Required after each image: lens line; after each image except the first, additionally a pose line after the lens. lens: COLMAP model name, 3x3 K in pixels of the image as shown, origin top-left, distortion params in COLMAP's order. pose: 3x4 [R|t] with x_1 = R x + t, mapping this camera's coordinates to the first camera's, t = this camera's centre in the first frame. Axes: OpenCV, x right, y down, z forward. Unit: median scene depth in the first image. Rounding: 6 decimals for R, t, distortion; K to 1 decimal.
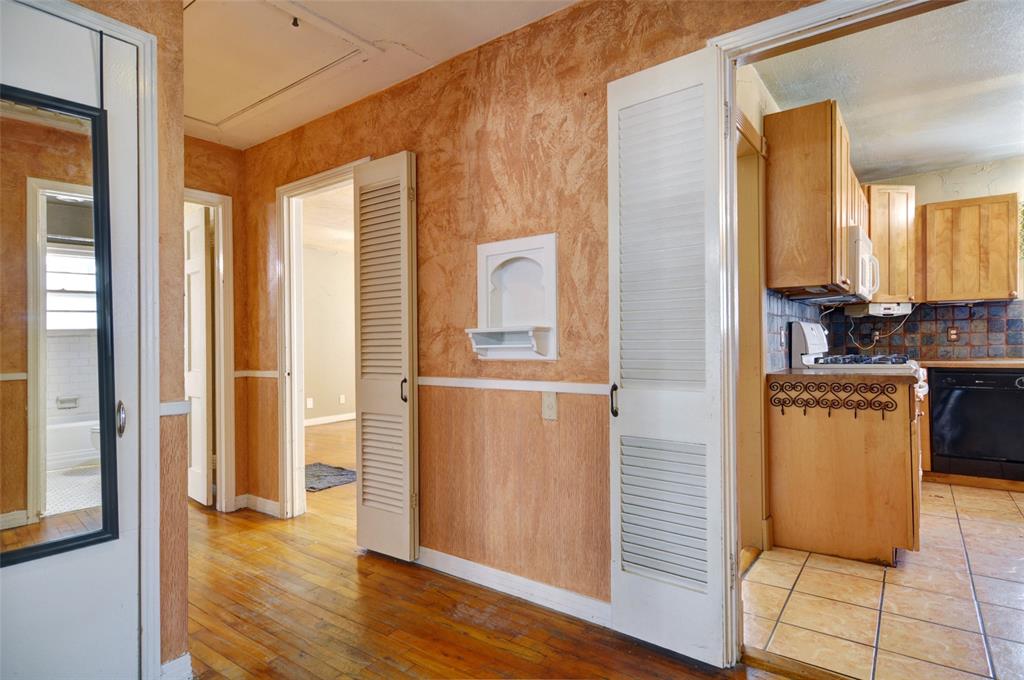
lens RADIAL K [[553.9, 0, 510.4], [0, 553.9, 340.4], [0, 0, 1]] dist [0.005825, 0.000030]
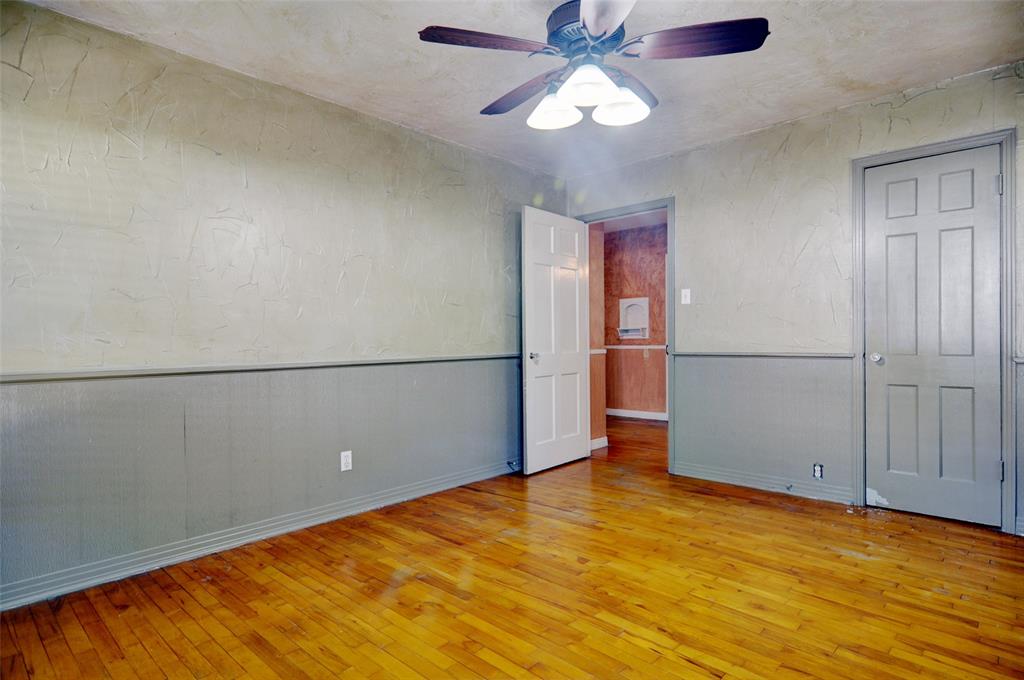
lens RADIAL K [[553.9, 0, 512.2], [0, 553.9, 341.5], [0, 0, 1]] dist [0.005825, 0.000030]
pose [[0.994081, -0.002013, -0.108624, -0.326358], [0.003094, 0.999947, 0.009785, 0.019869], [0.108599, -0.010063, 0.994035, -2.082877]]
